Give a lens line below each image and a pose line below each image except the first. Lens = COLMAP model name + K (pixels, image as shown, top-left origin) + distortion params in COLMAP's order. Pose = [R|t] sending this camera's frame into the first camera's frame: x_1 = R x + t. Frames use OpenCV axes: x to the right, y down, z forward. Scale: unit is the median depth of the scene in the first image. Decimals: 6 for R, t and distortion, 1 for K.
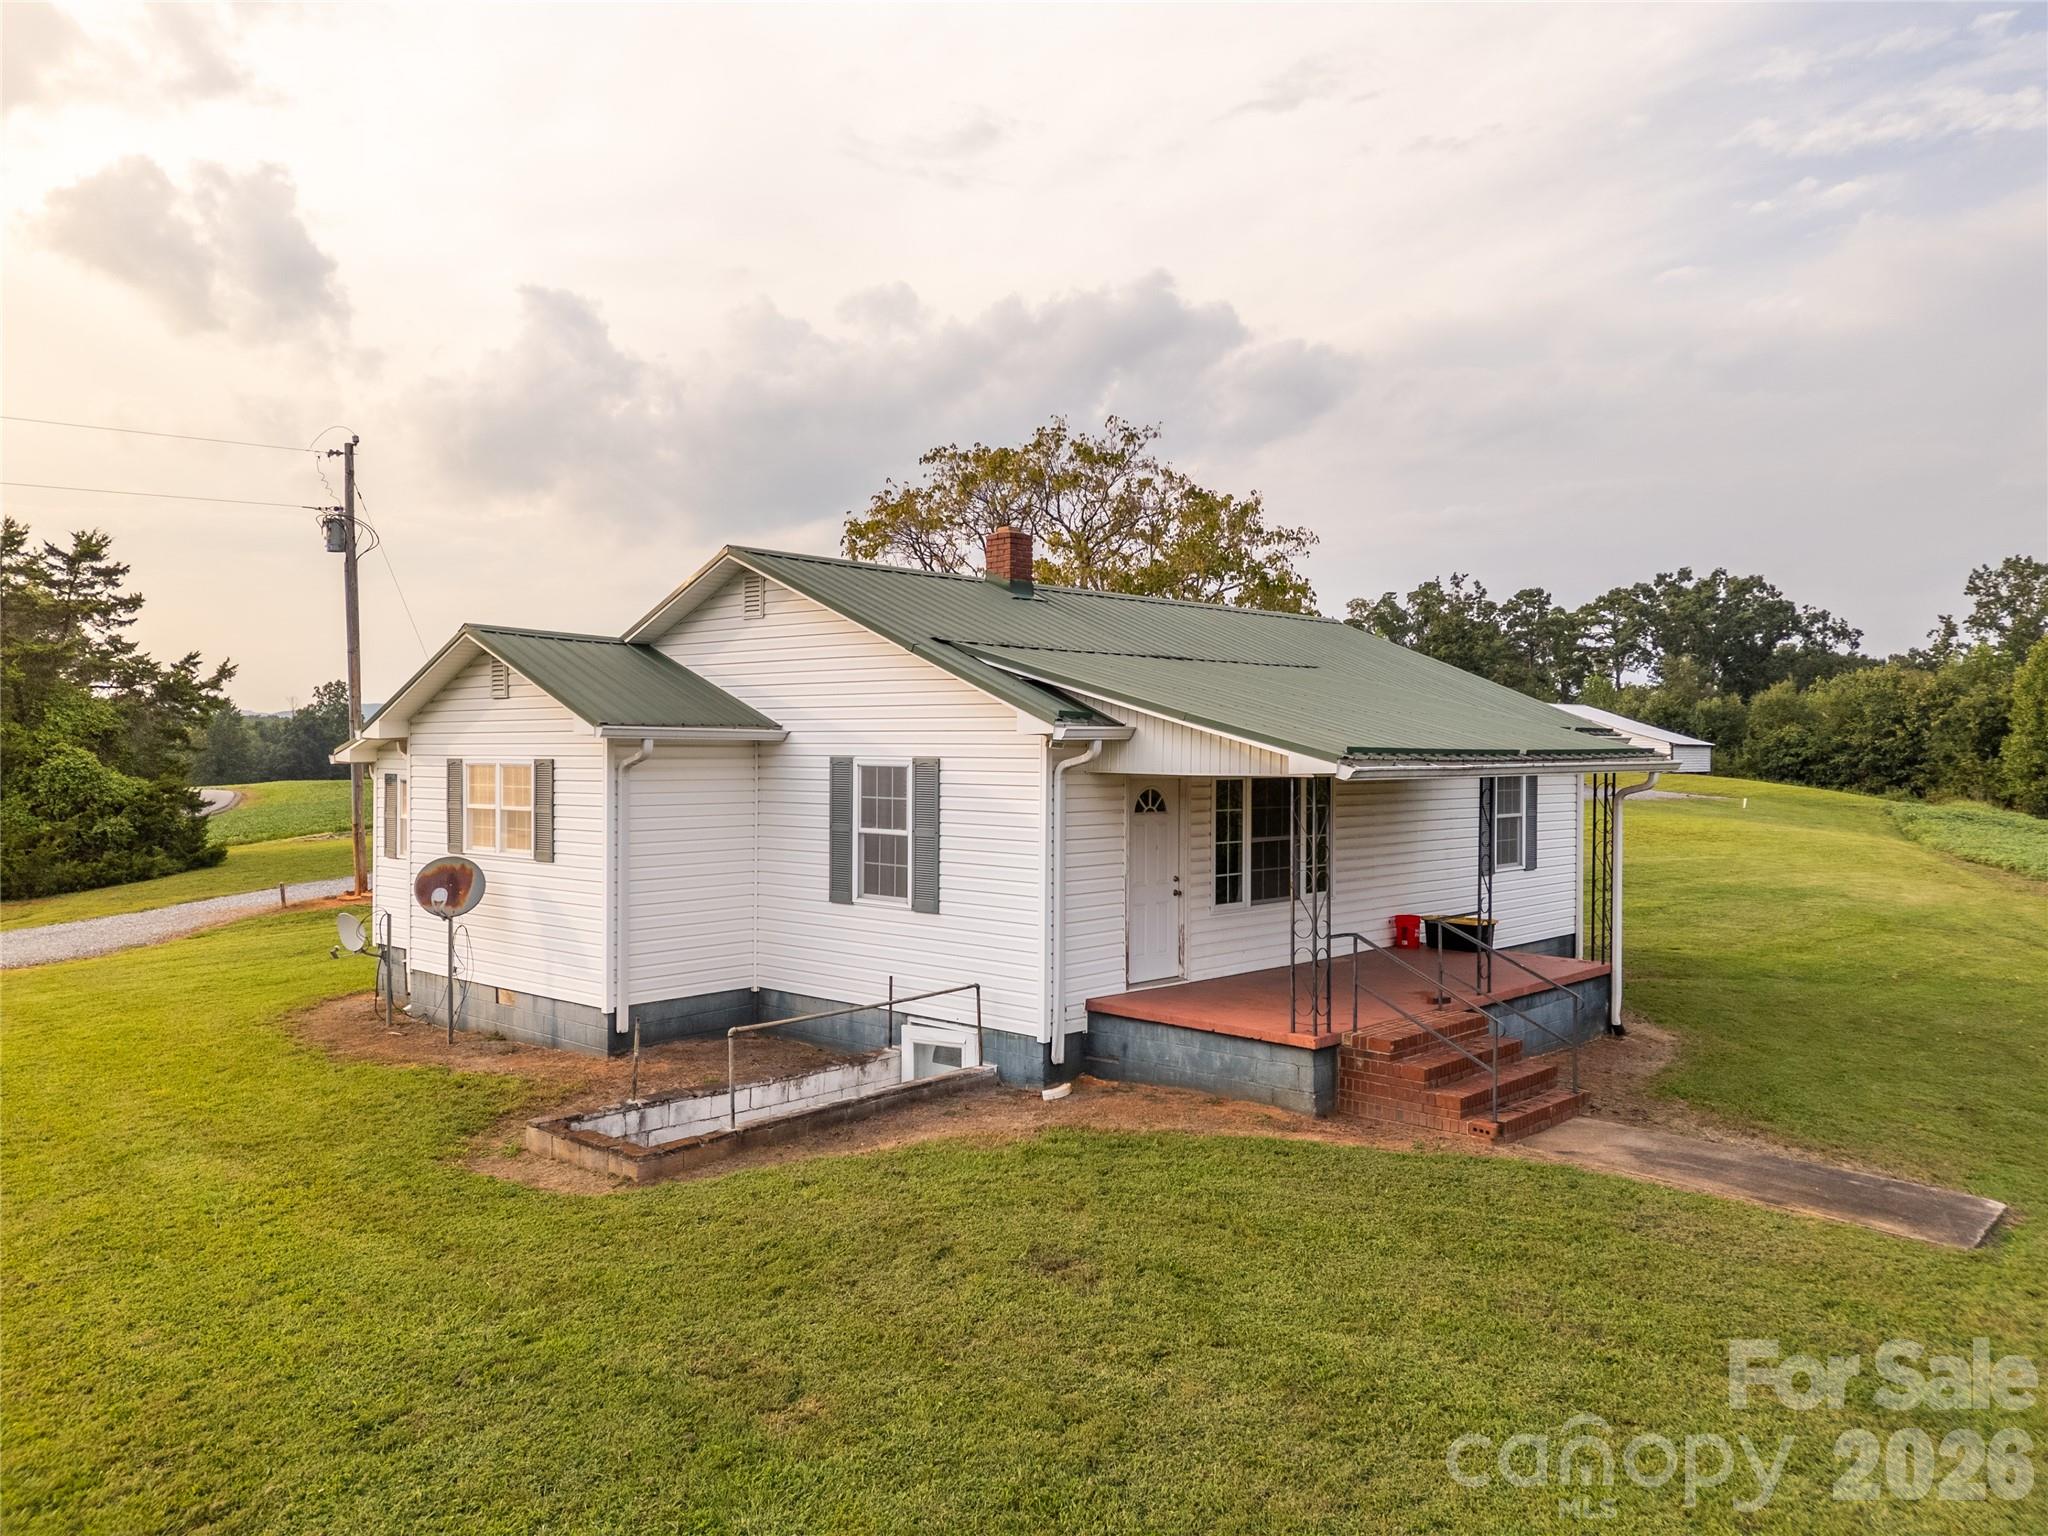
lens RADIAL K [[1513.9, 0, 1024.0], [0, 1513.9, 768.0], [0, 0, 1]] dist [0.067092, -0.071573]
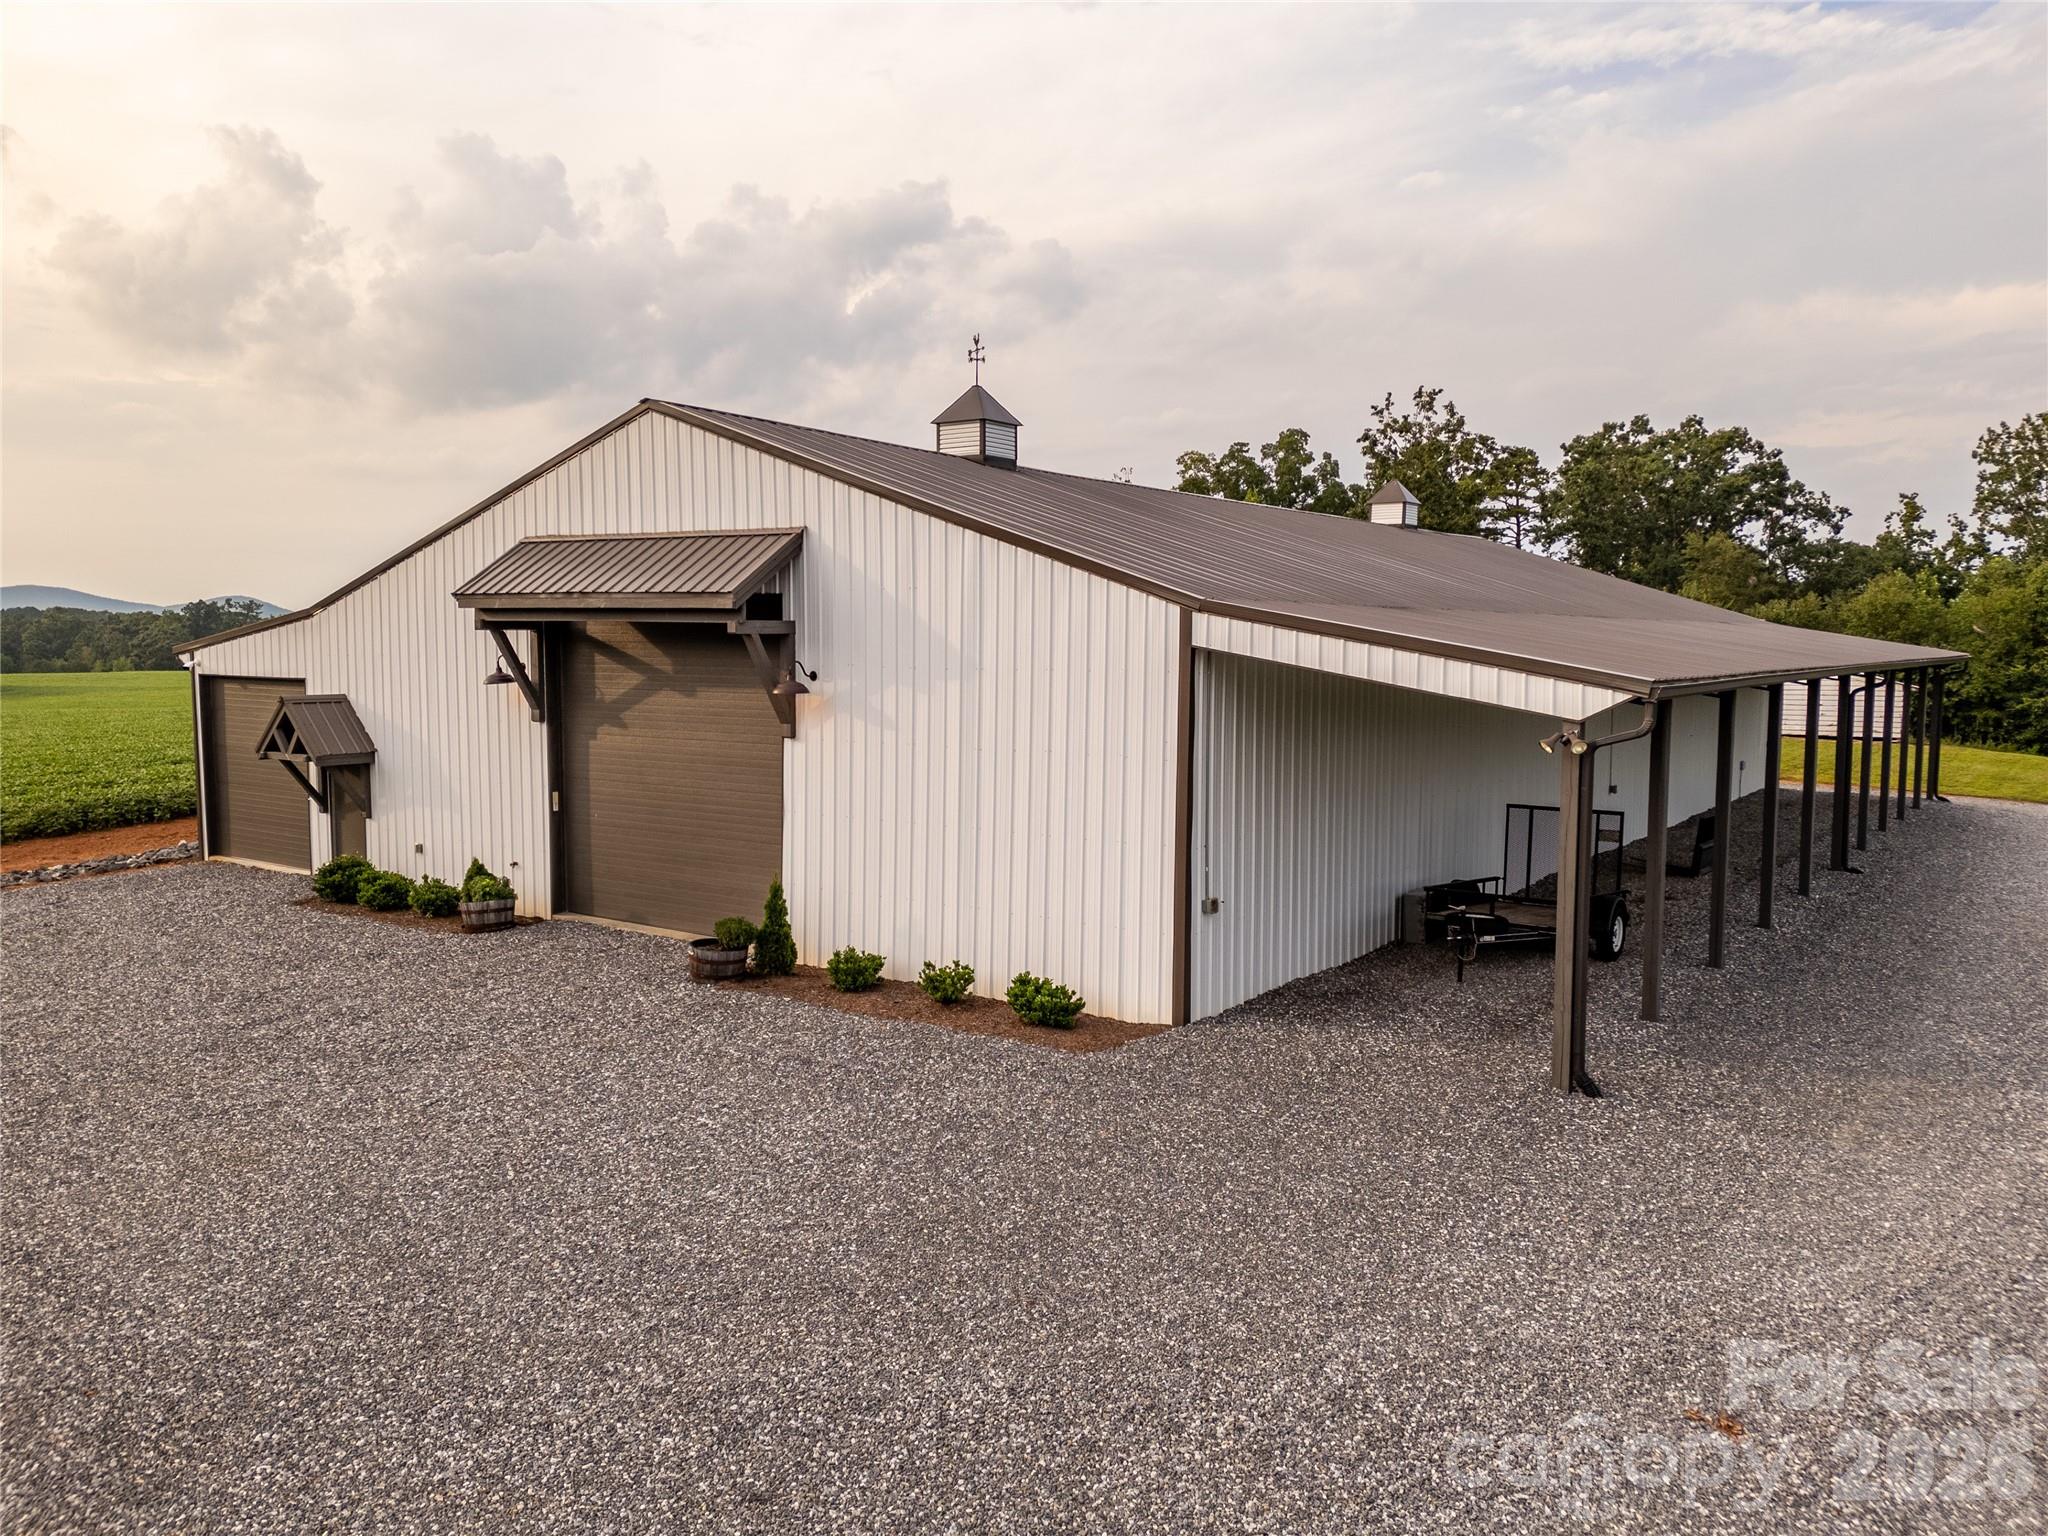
lens RADIAL K [[1497.3, 0, 1012.7], [0, 1497.3, 743.2], [0, 0, 1]] dist [0.038478, -0.005500]
pose [[0.983983, -0.008940, 0.178038, 0.151012], [-0.001016, 0.998444, 0.055750, -0.169293], [-0.178260, -0.055038, 0.982443, 3.486766]]
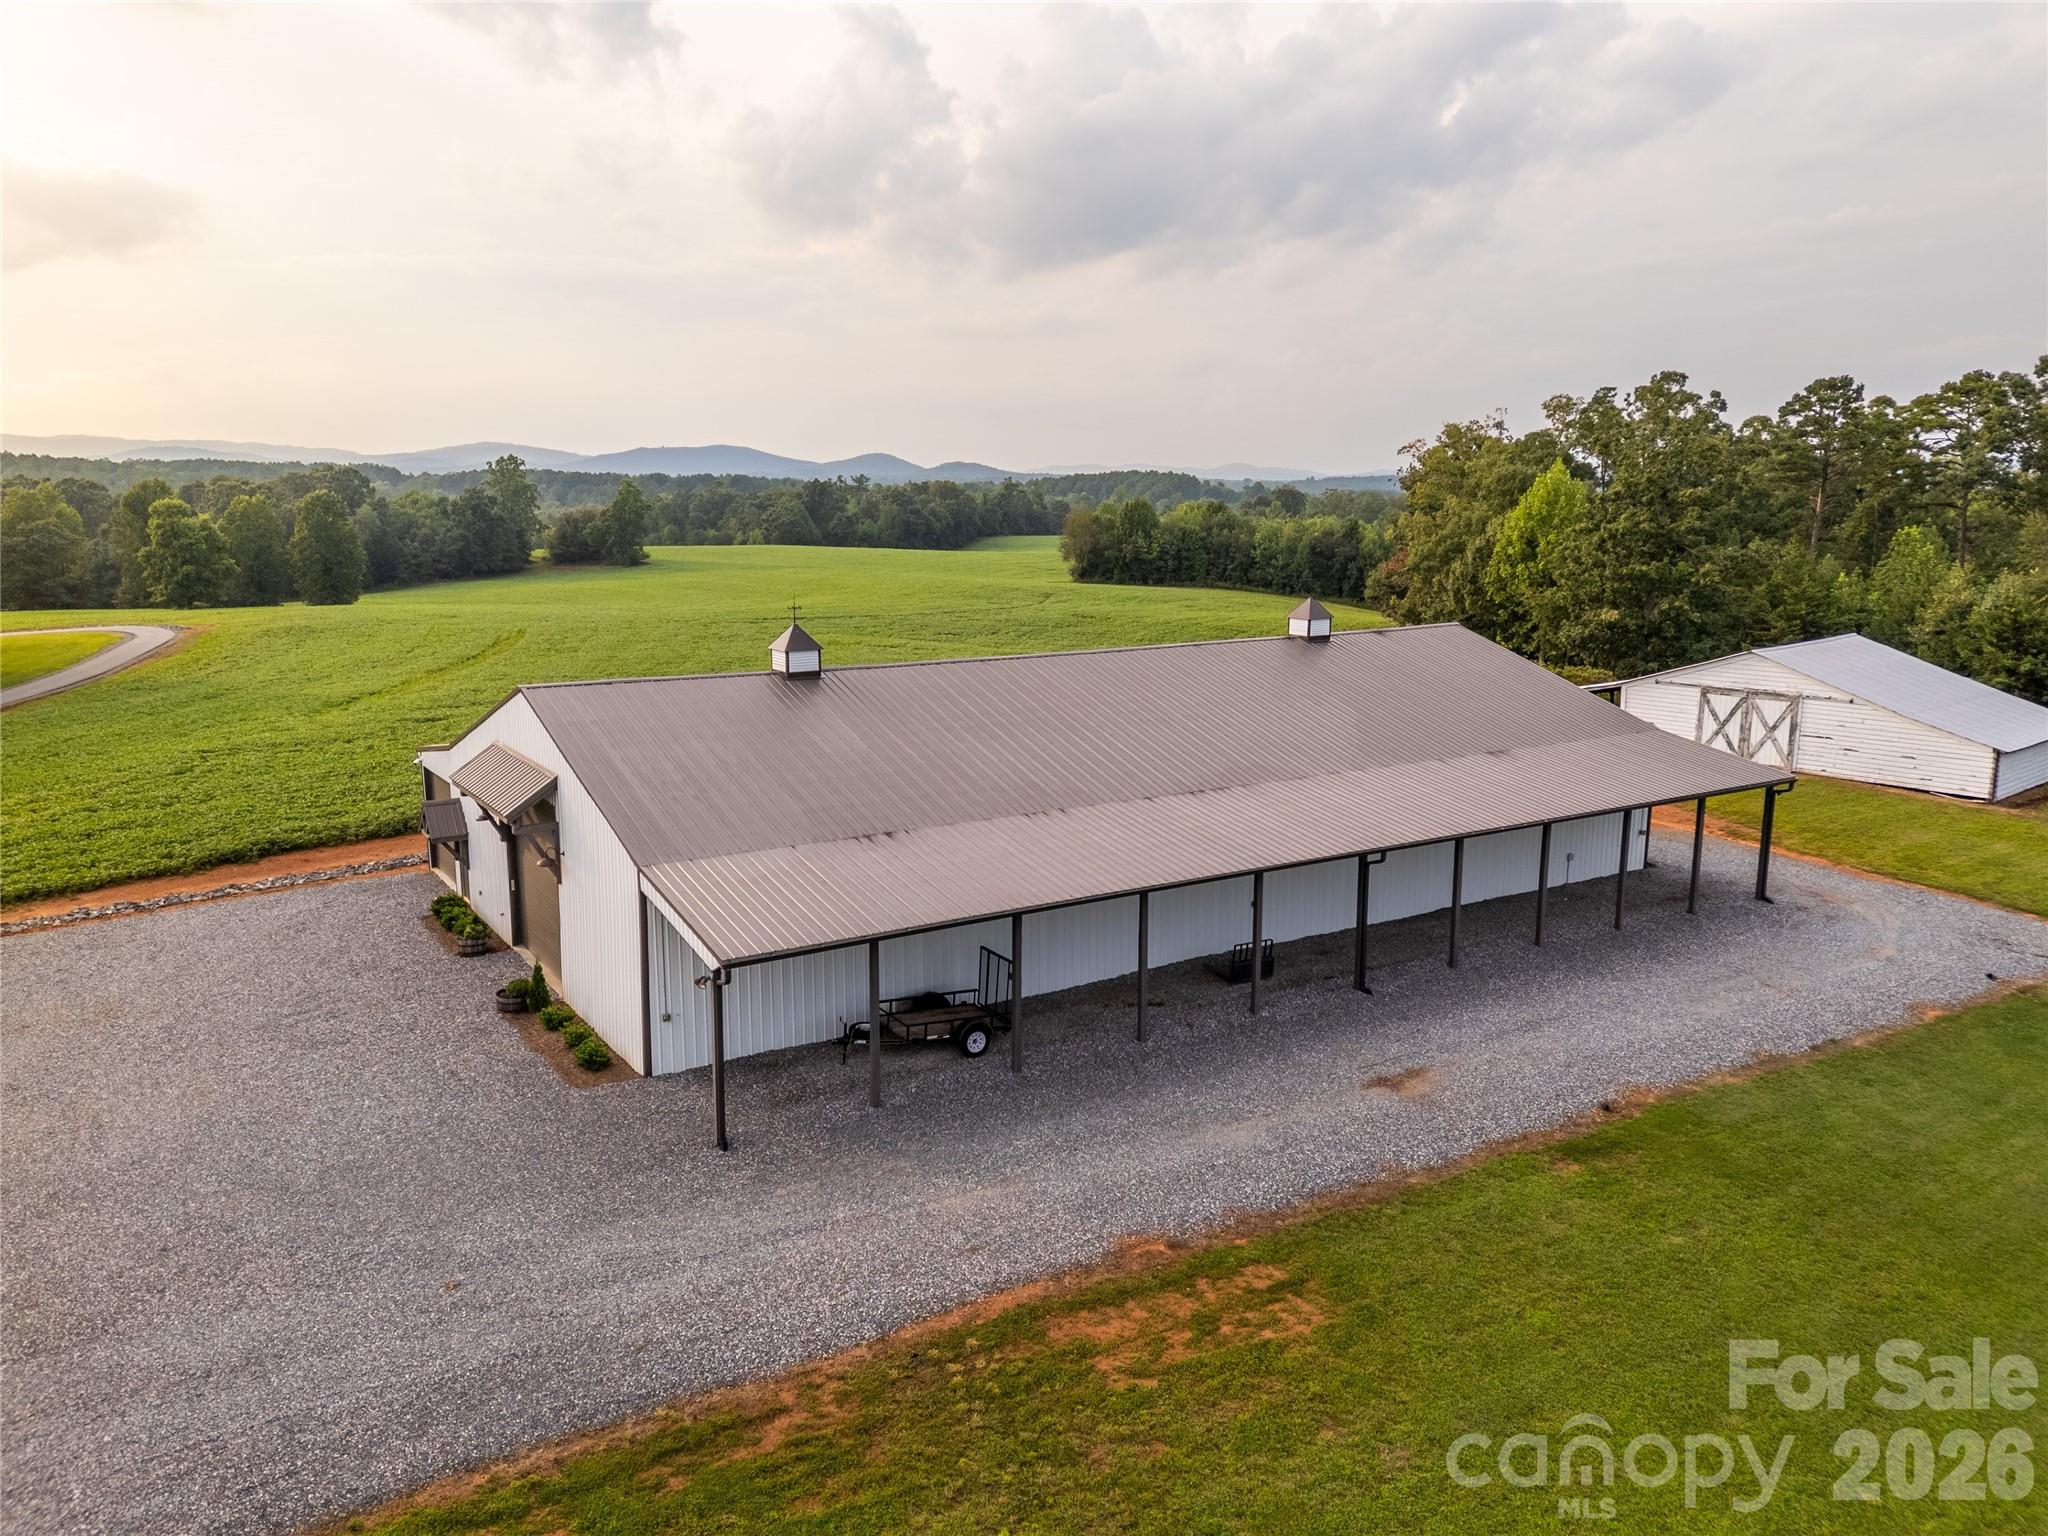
lens RADIAL K [[1513.9, 0, 1024.0], [0, 1513.9, 768.0], [0, 0, 1]] dist [0.067092, -0.071573]
pose [[0.981753, 0.035710, -0.186775, 1.241215], [-0.003940, 0.985818, 0.167774, -0.641603], [0.190118, -0.163977, 0.967970, 2.707329]]
